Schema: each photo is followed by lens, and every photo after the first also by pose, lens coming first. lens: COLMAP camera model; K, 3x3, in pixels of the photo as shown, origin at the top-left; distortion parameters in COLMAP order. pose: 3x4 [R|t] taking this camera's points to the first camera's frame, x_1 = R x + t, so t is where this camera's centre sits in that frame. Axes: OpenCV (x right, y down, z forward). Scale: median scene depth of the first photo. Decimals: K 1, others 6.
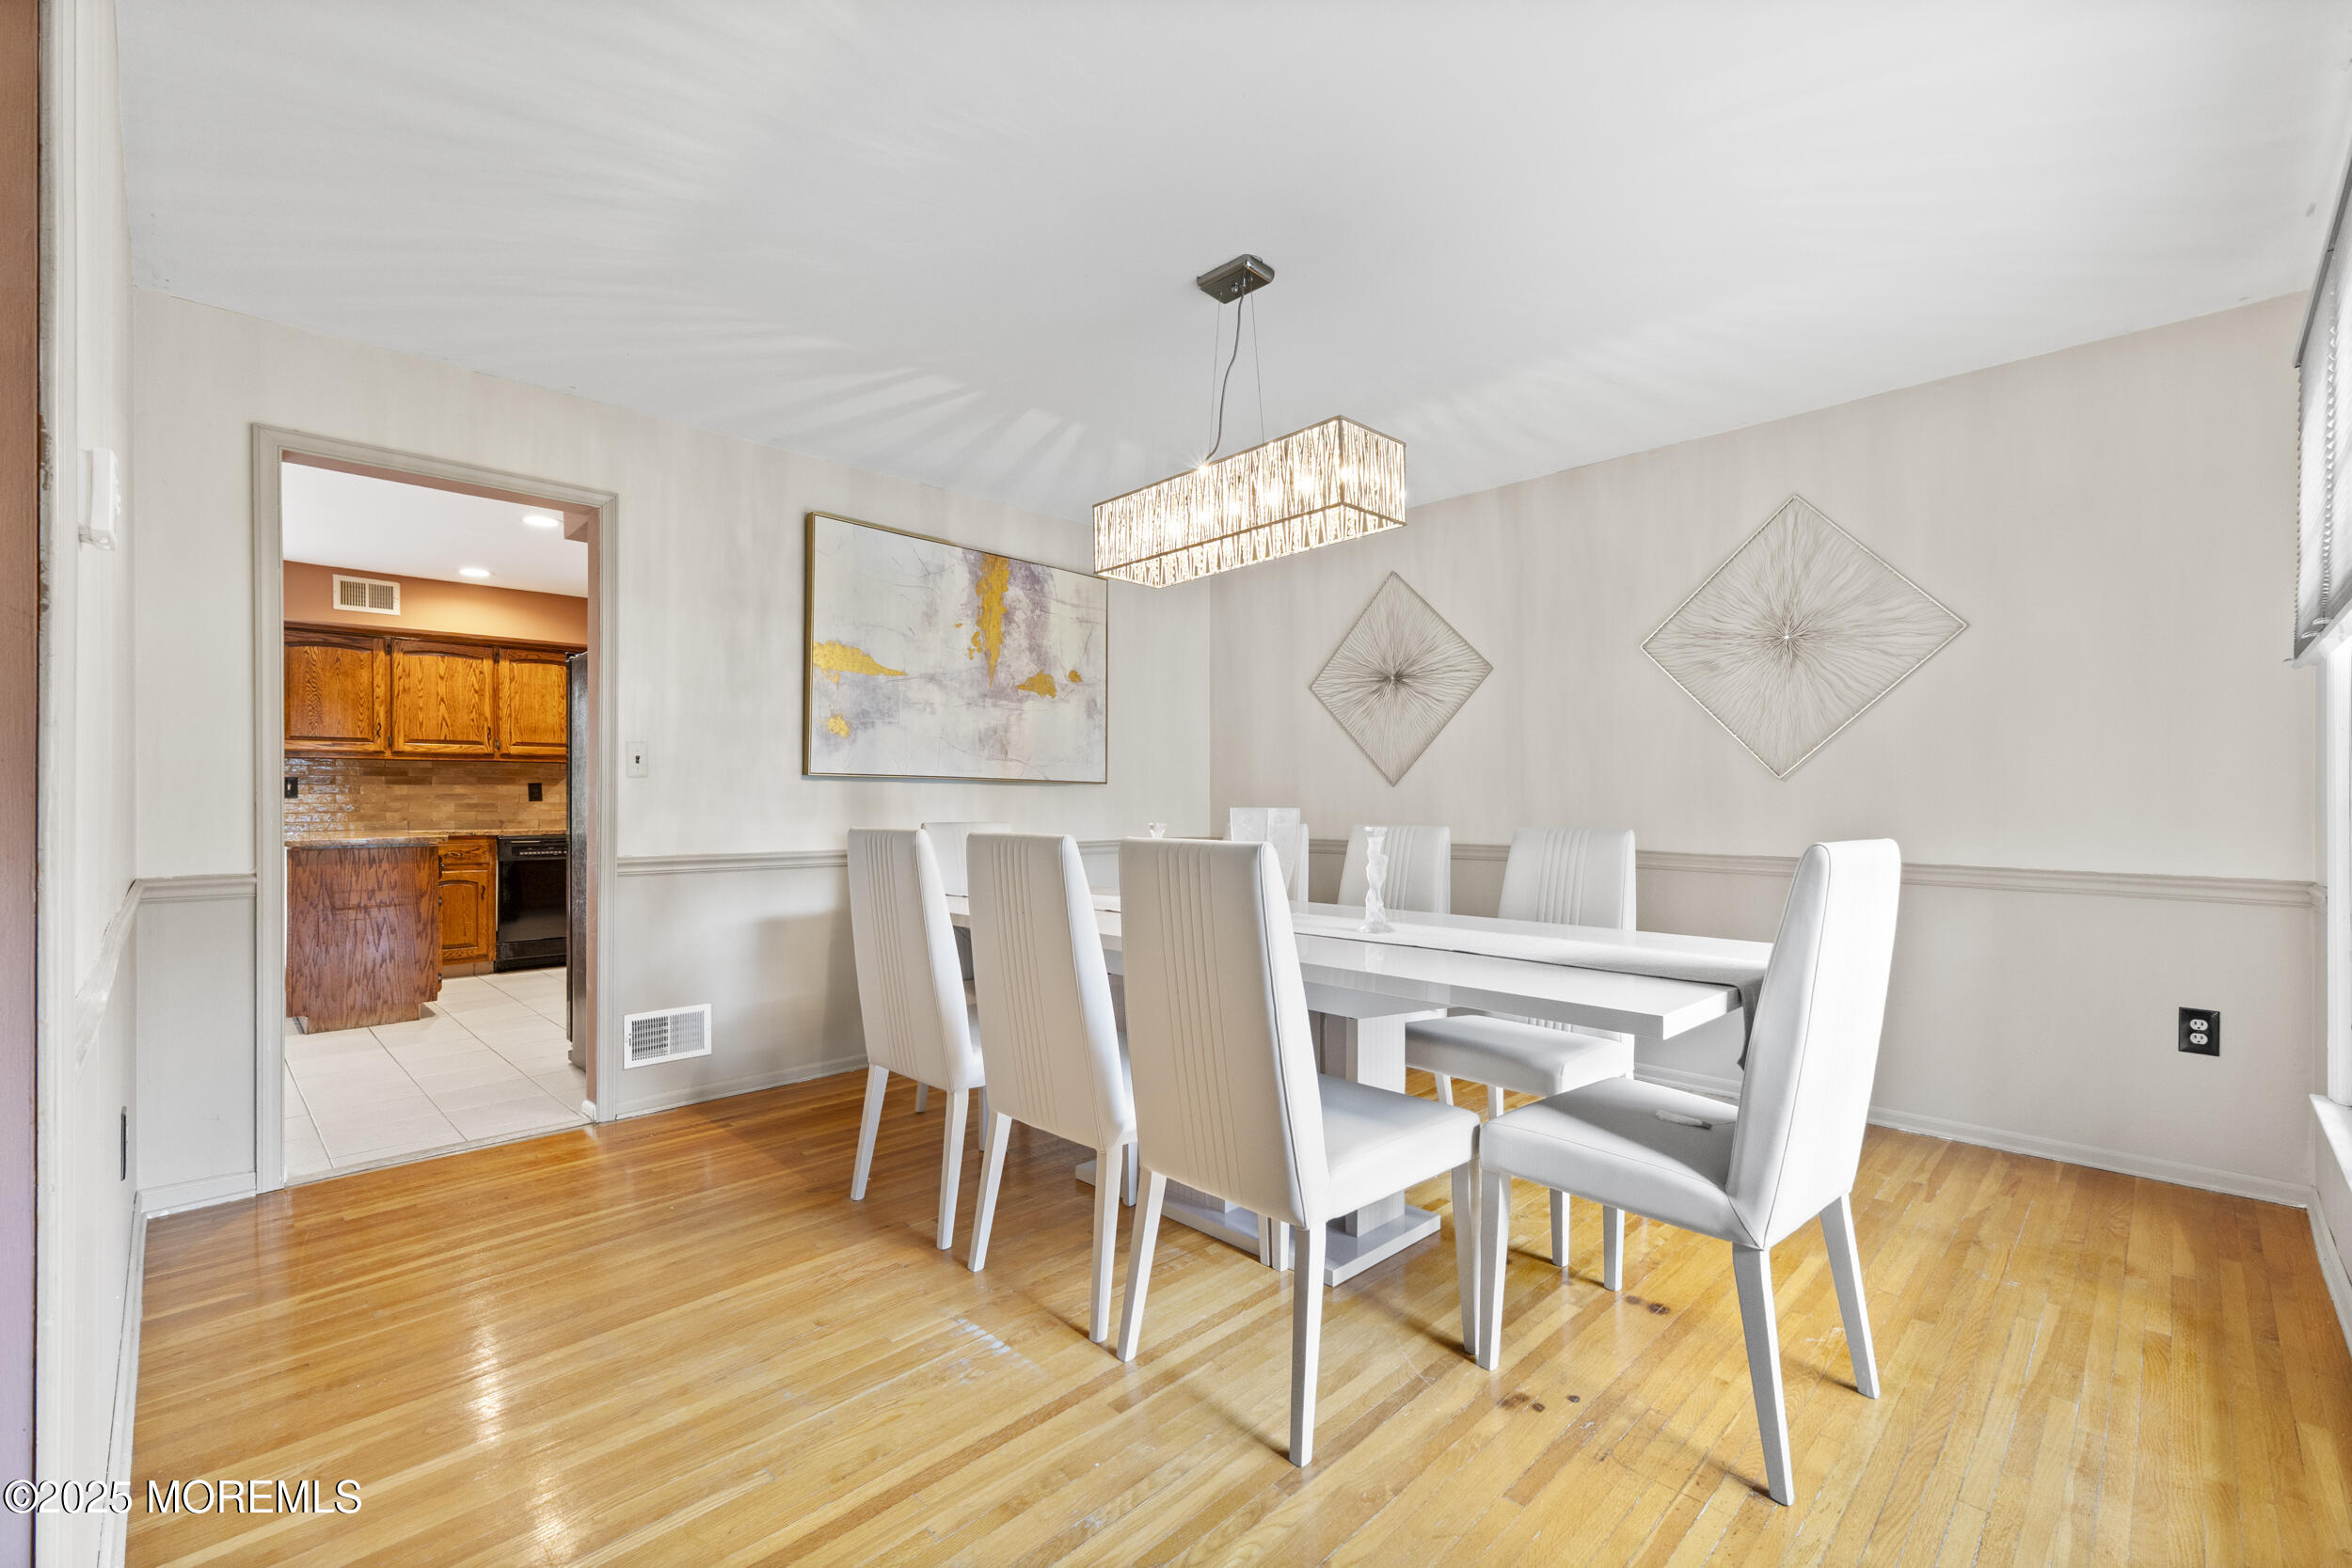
lens RADIAL K [[997.6, 0, 1184.0], [0, 997.6, 802.9], [0, 0, 1]] dist [0.006673, 0.000278]
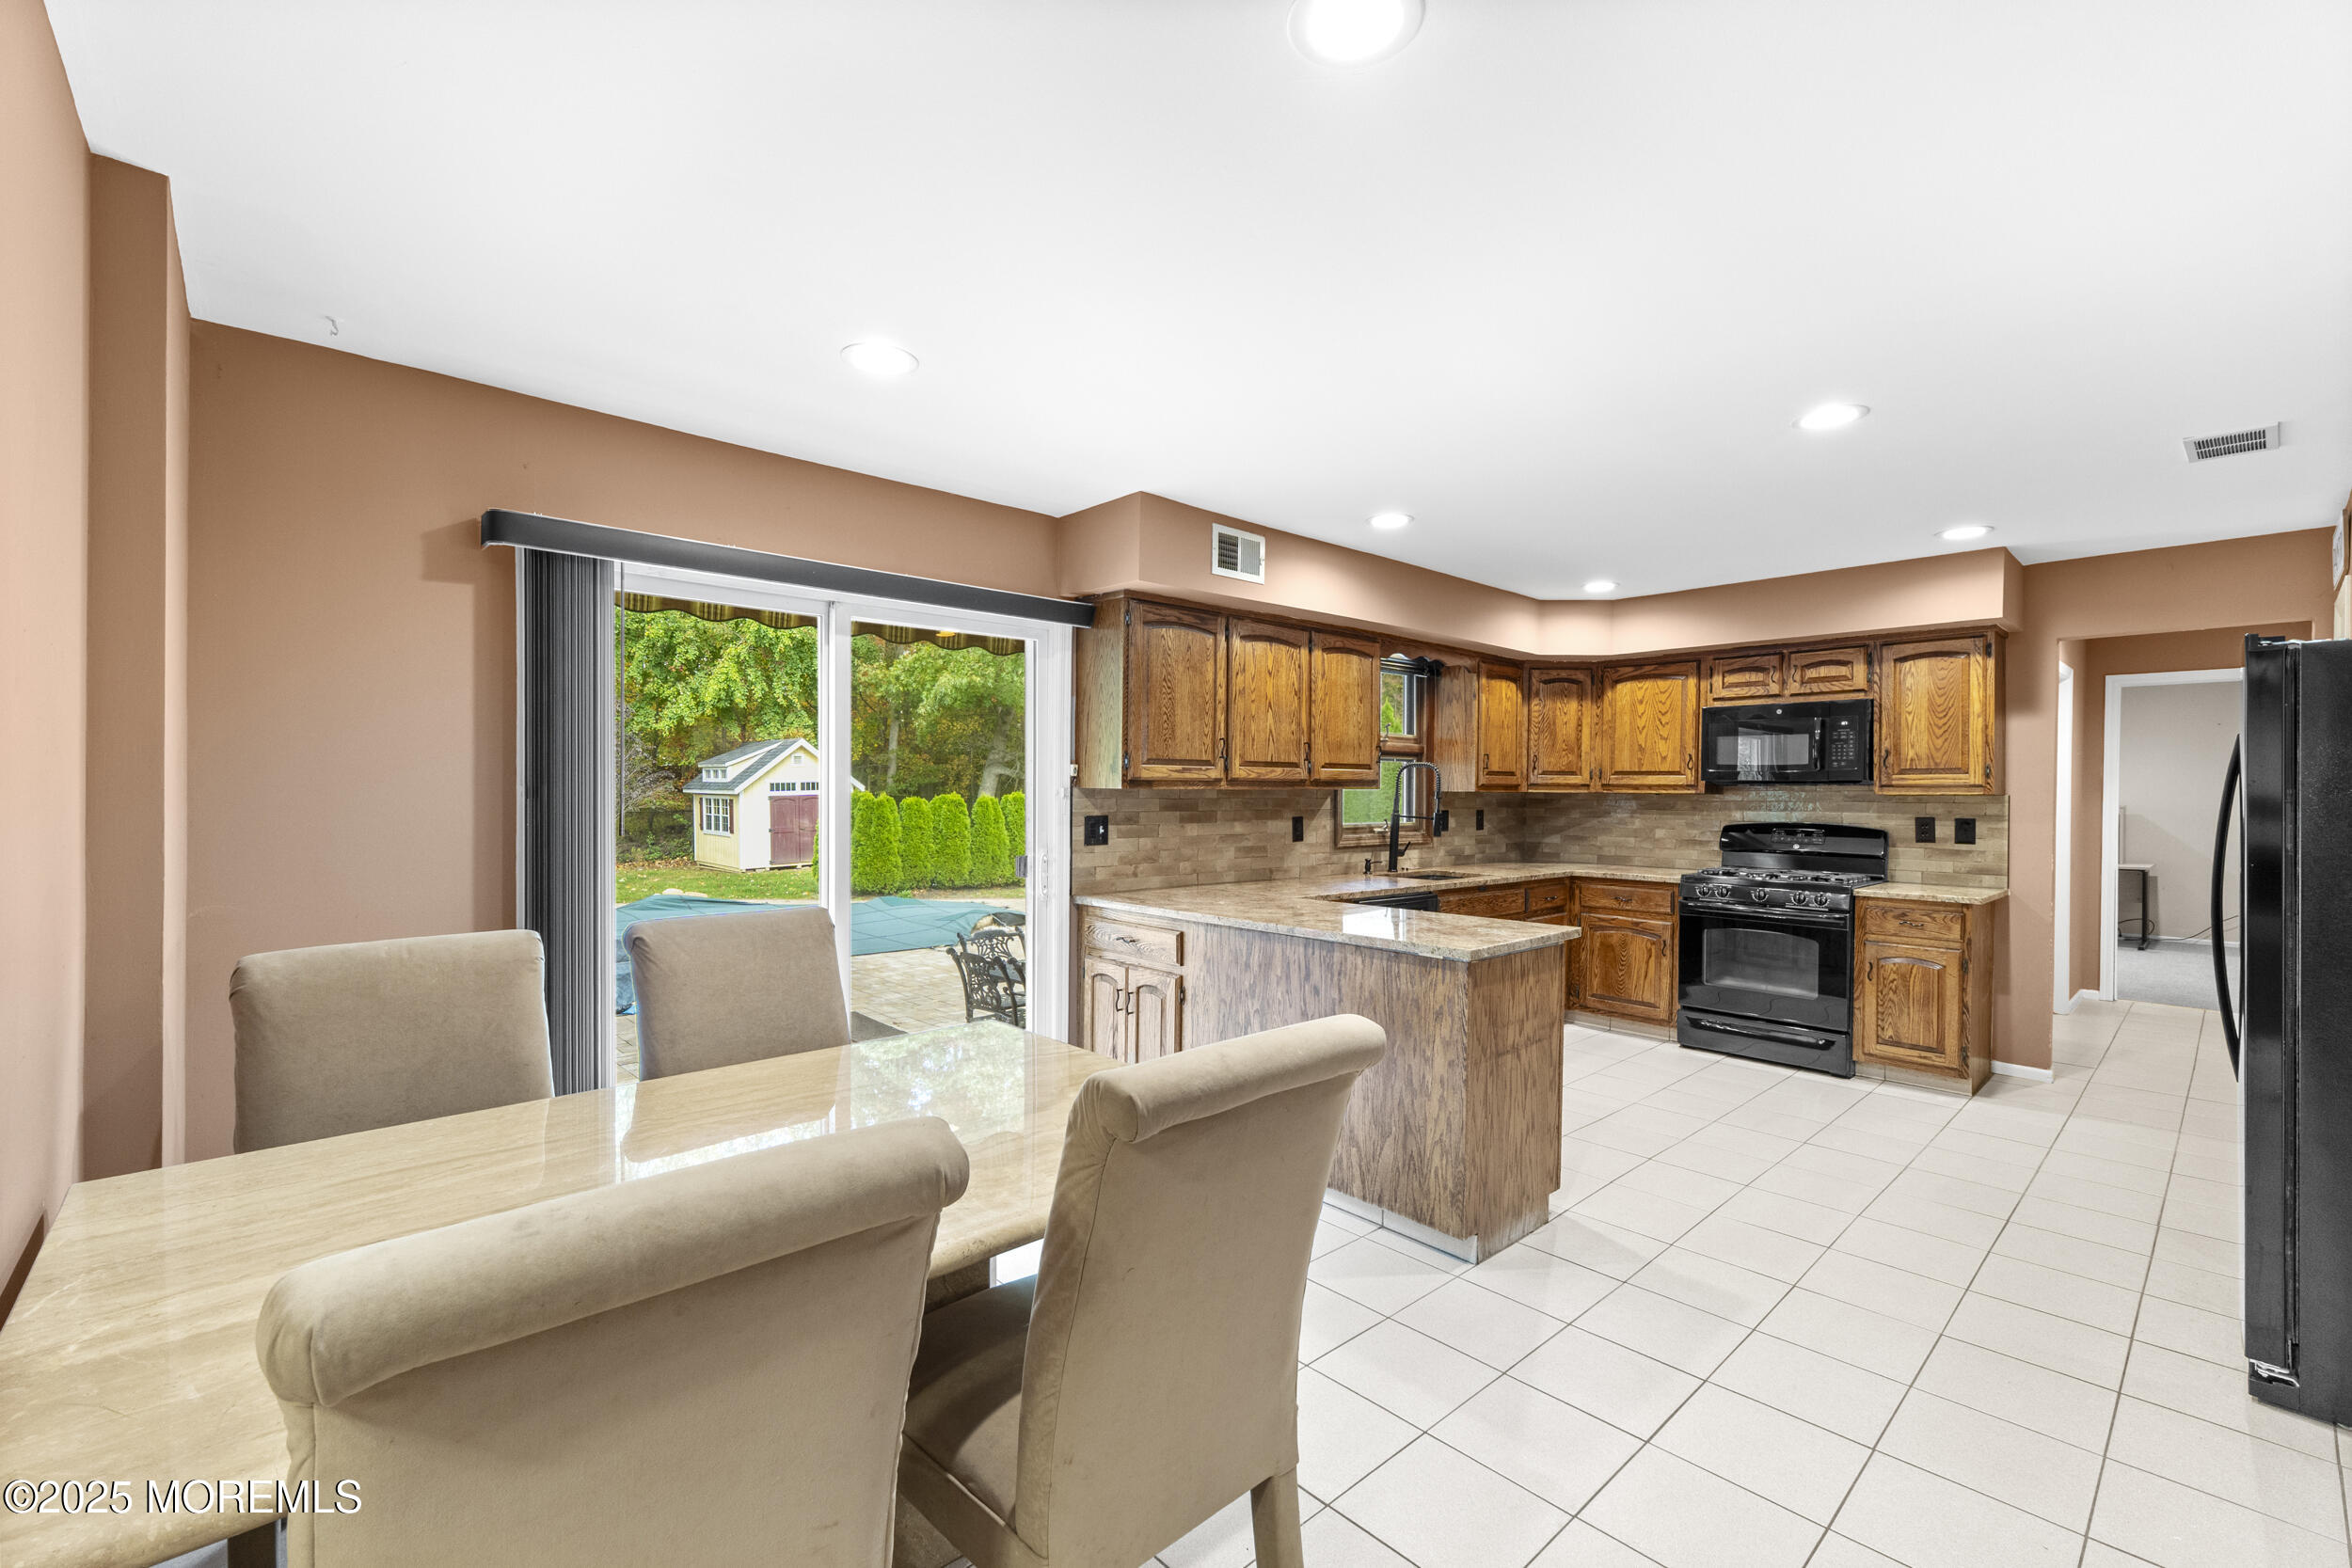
lens RADIAL K [[997.6, 0, 1183.2], [0, 997.6, 791.6], [0, 0, 1]] dist [0.006673, 0.000278]
pose [[0.999476, 0.007387, -0.031513, -0.783171], [-0.007431, 0.999972, -0.001276, -0.040413], [0.031503, 0.001510, 0.999503, 0.295587]]
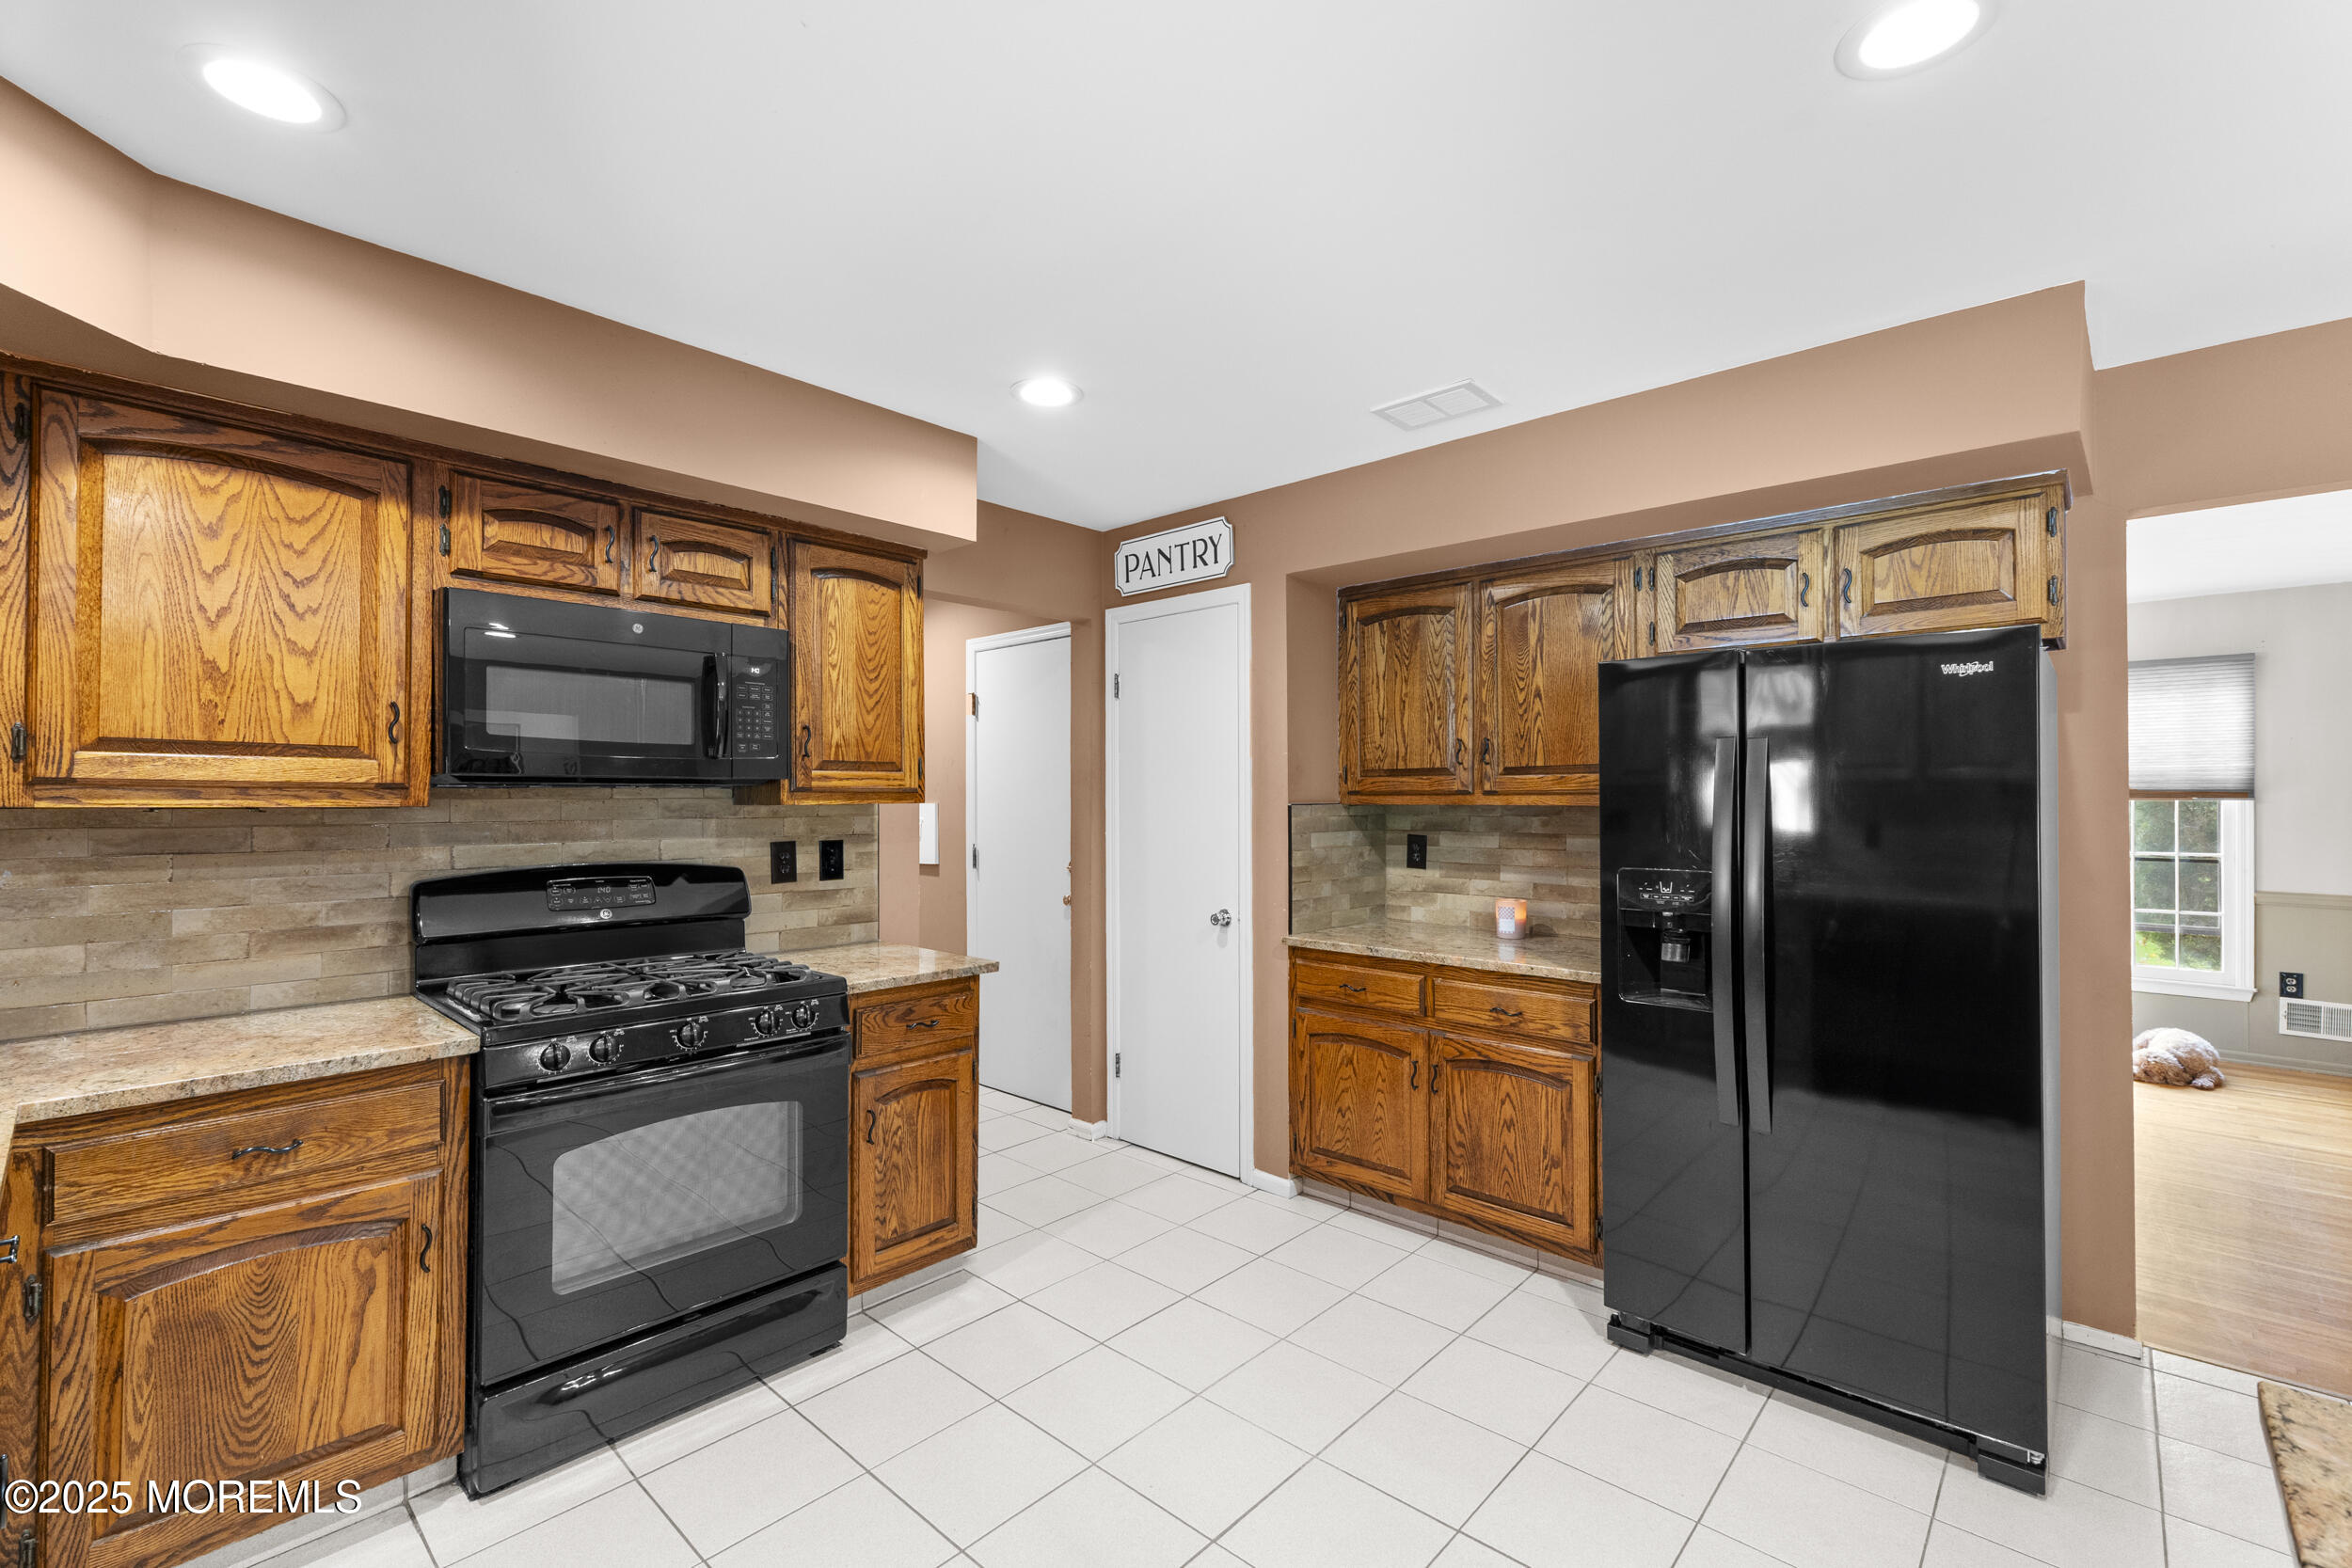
lens RADIAL K [[997.6, 0, 1180.3], [0, 997.6, 794.5], [0, 0, 1]] dist [0.006673, 0.000278]
pose [[-0.041859, 0.005777, 0.999107, -0.708740], [0.002645, 0.999980, -0.005671, -0.044784], [-0.999120, 0.002405, -0.041873, 0.947036]]
